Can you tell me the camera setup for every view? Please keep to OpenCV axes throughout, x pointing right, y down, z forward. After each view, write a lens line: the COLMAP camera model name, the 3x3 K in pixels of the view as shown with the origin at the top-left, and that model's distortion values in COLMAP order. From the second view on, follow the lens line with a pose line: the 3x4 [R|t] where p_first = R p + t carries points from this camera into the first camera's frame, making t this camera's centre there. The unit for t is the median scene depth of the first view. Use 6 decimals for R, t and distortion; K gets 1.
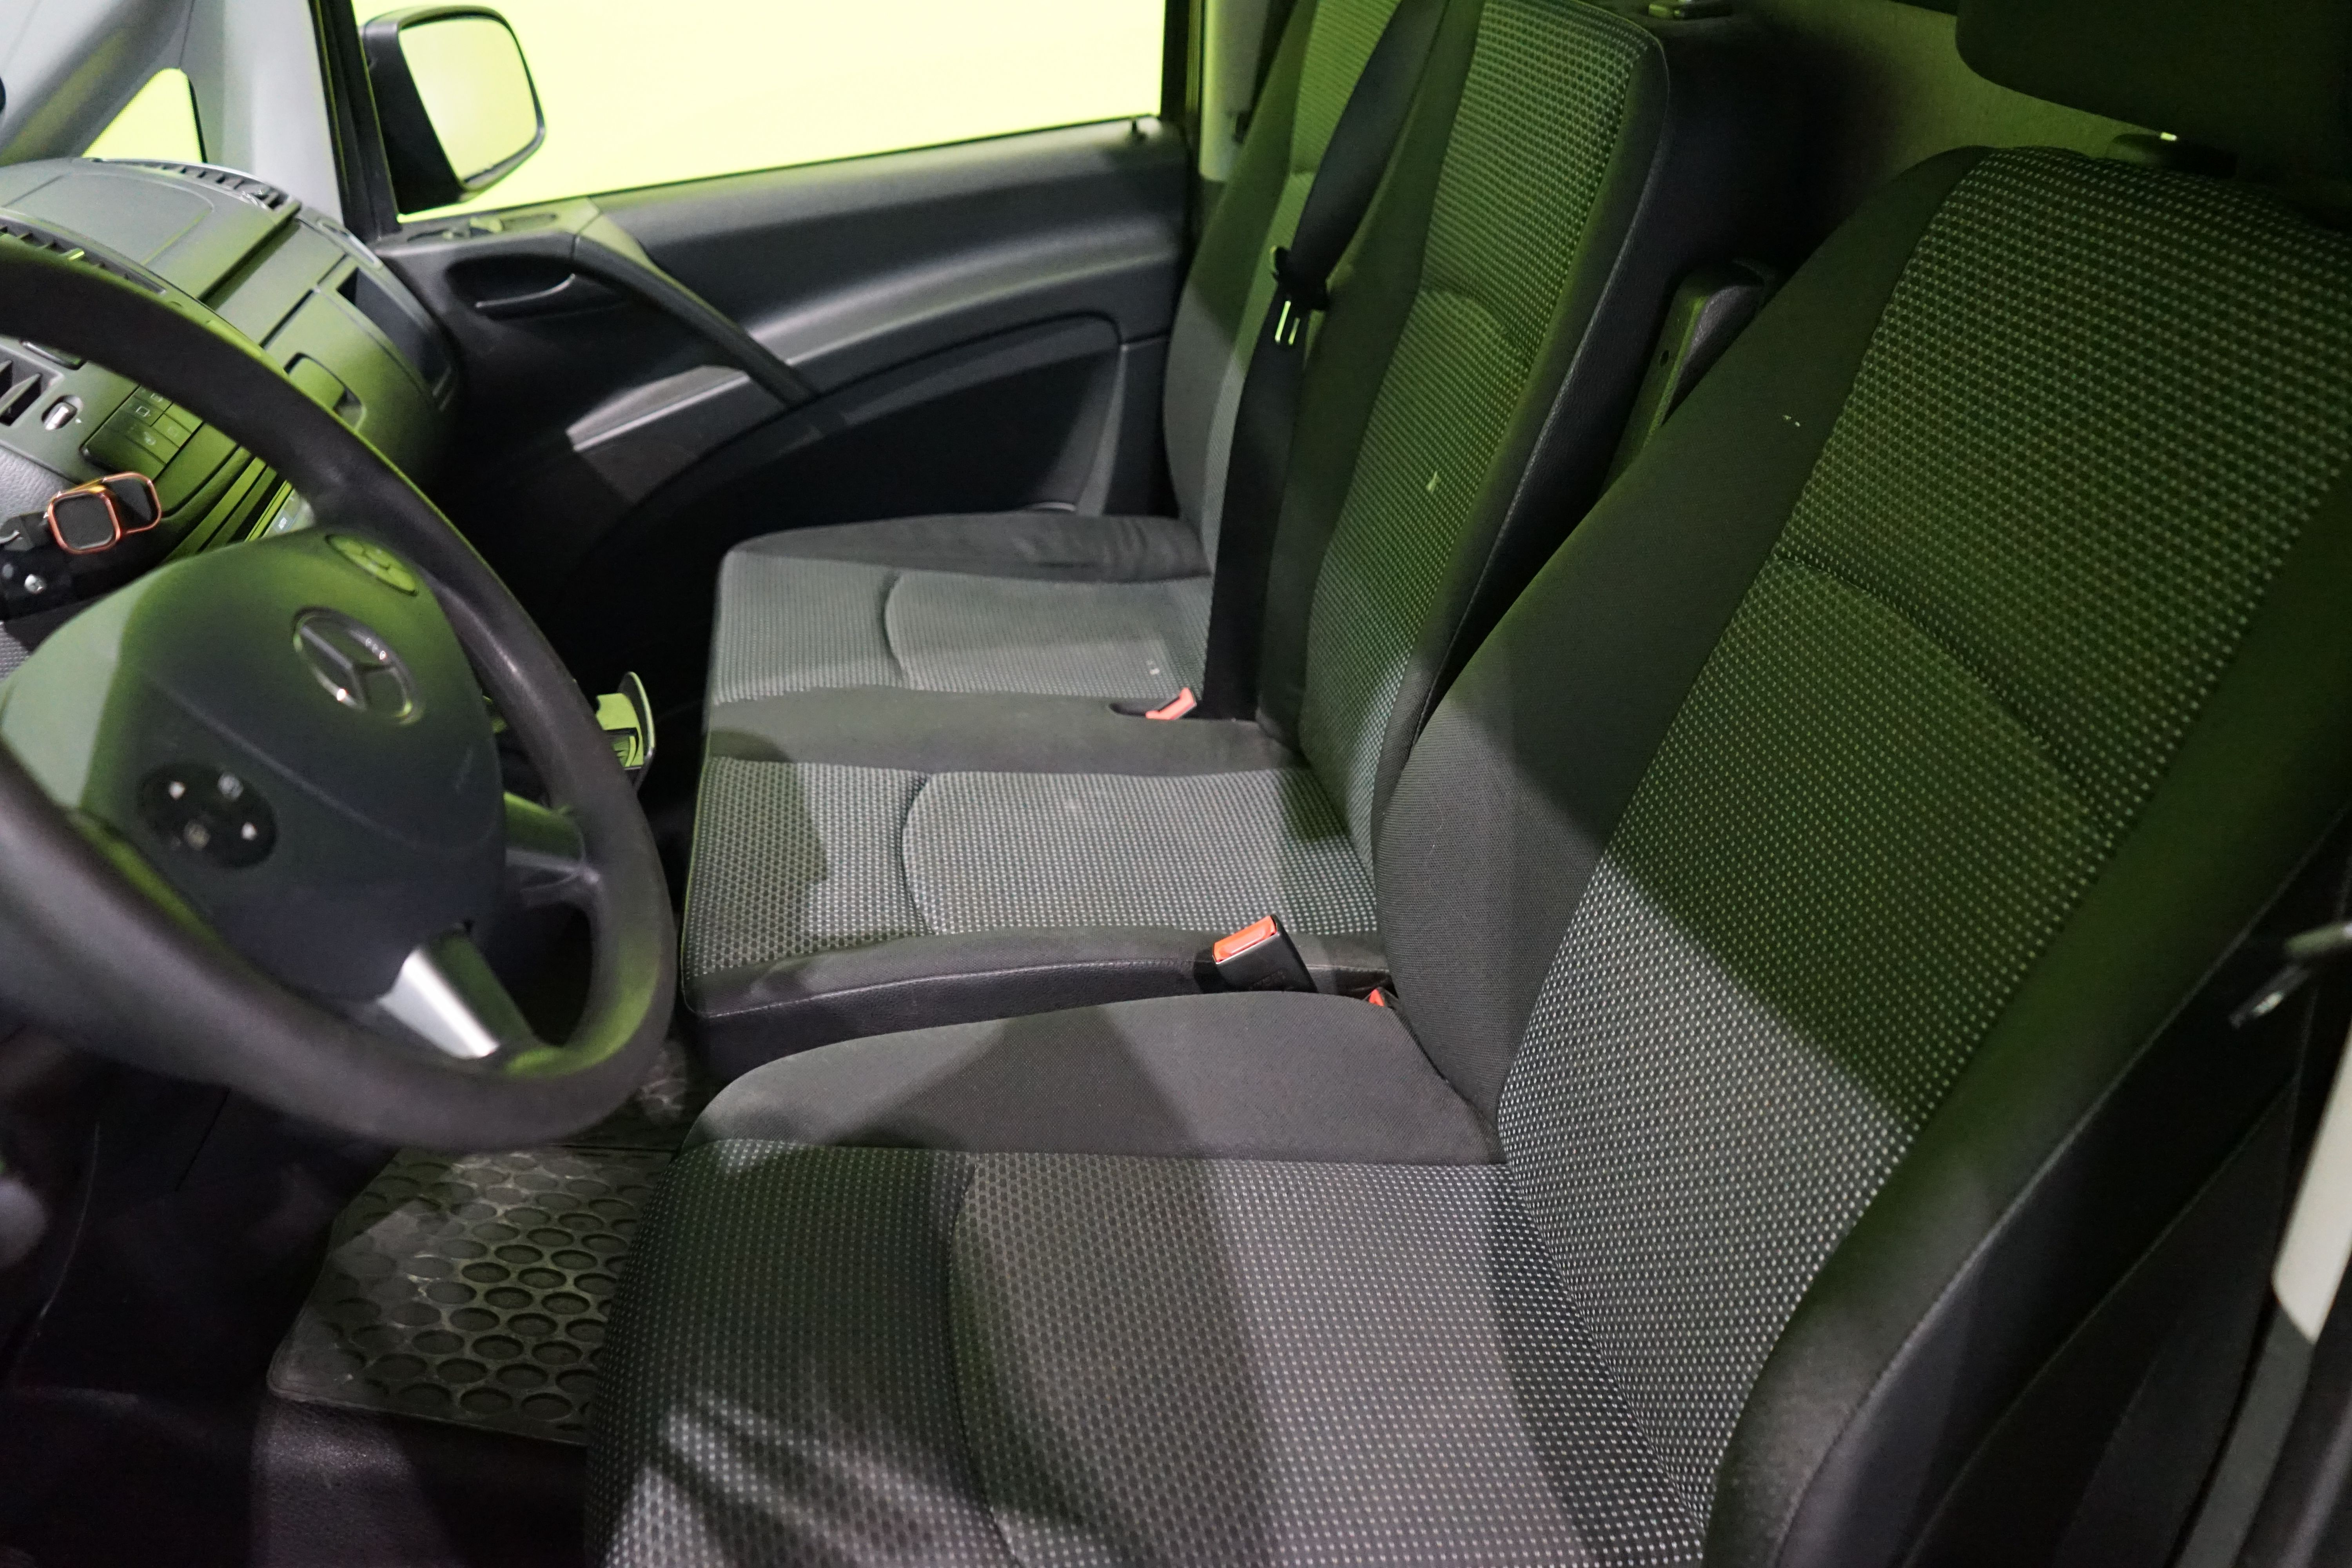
lens RADIAL K [[1871.1, 0, 1176.0], [0, 1871.1, 784.0], [0, 0, 1]] dist [-0.013739, -0.002036]
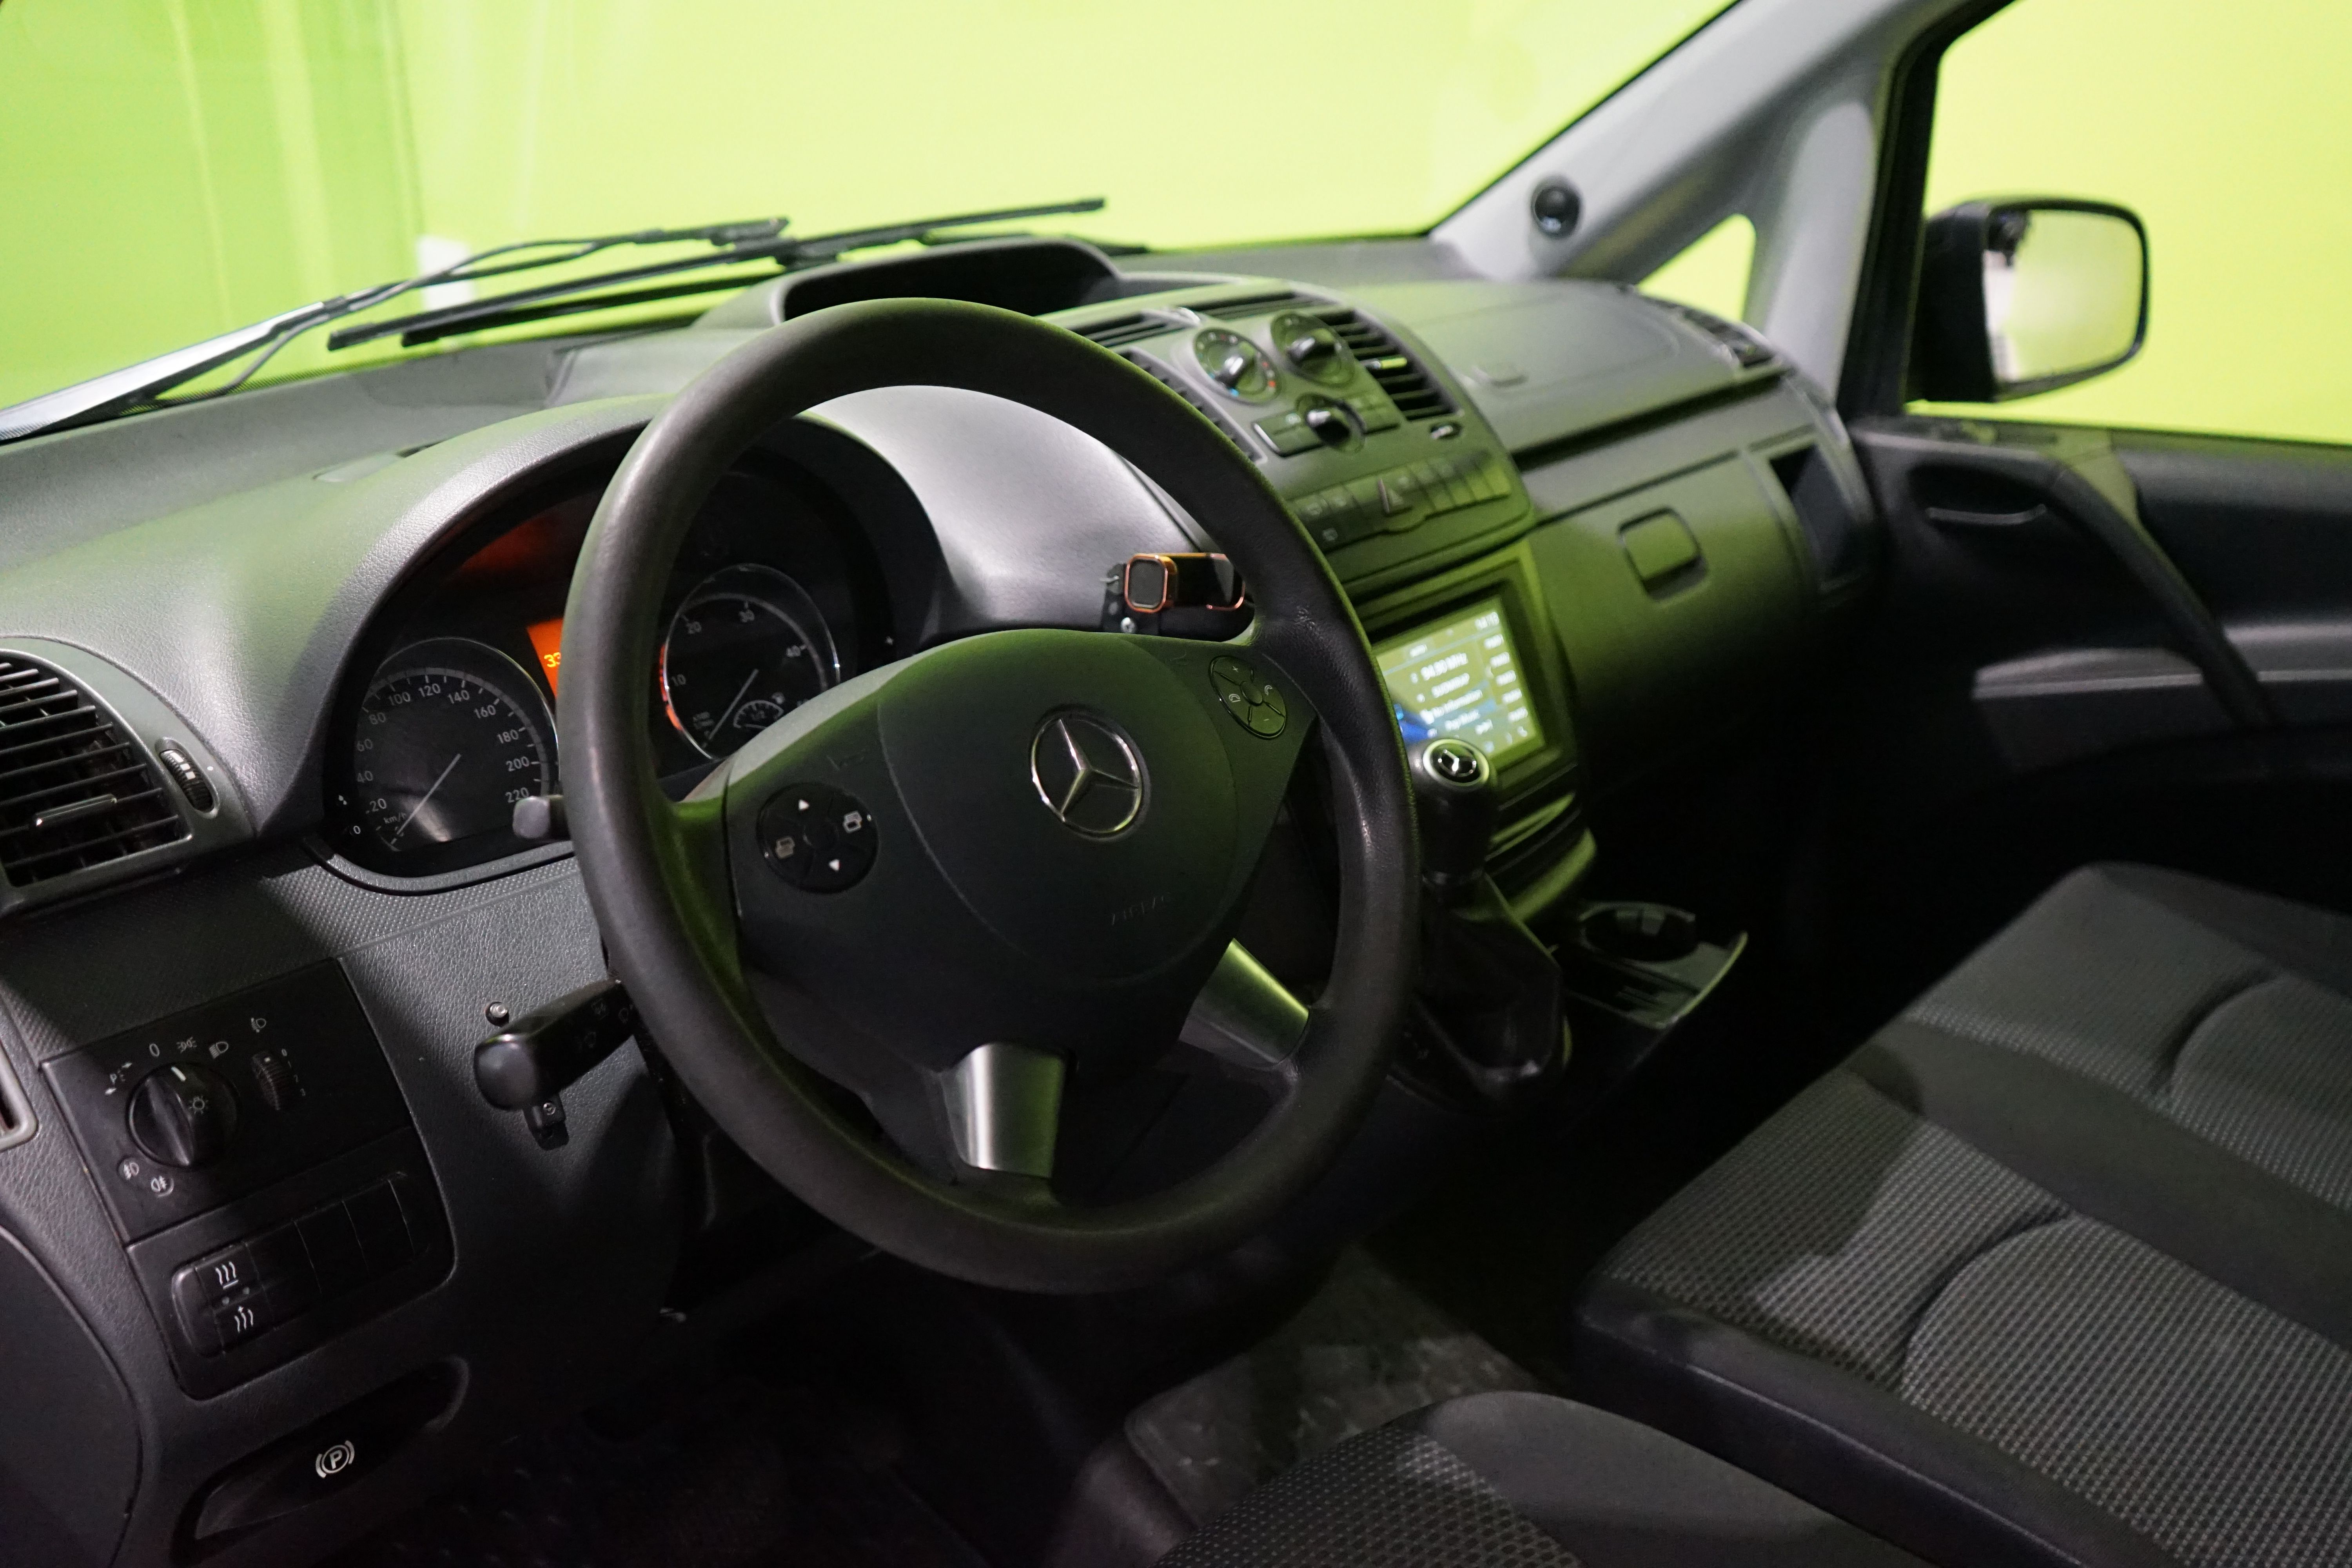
lens RADIAL K [[2085.9, 0, 1175.0], [0, 2085.9, 741.1], [0, 0, 1]] dist [0.004937, -0.000466]
pose [[0.614090, 0.321659, -0.720714, 0.166342], [-0.410876, 0.909967, 0.056034, -0.065536], [0.673851, 0.261715, 0.690964, 0.092277]]
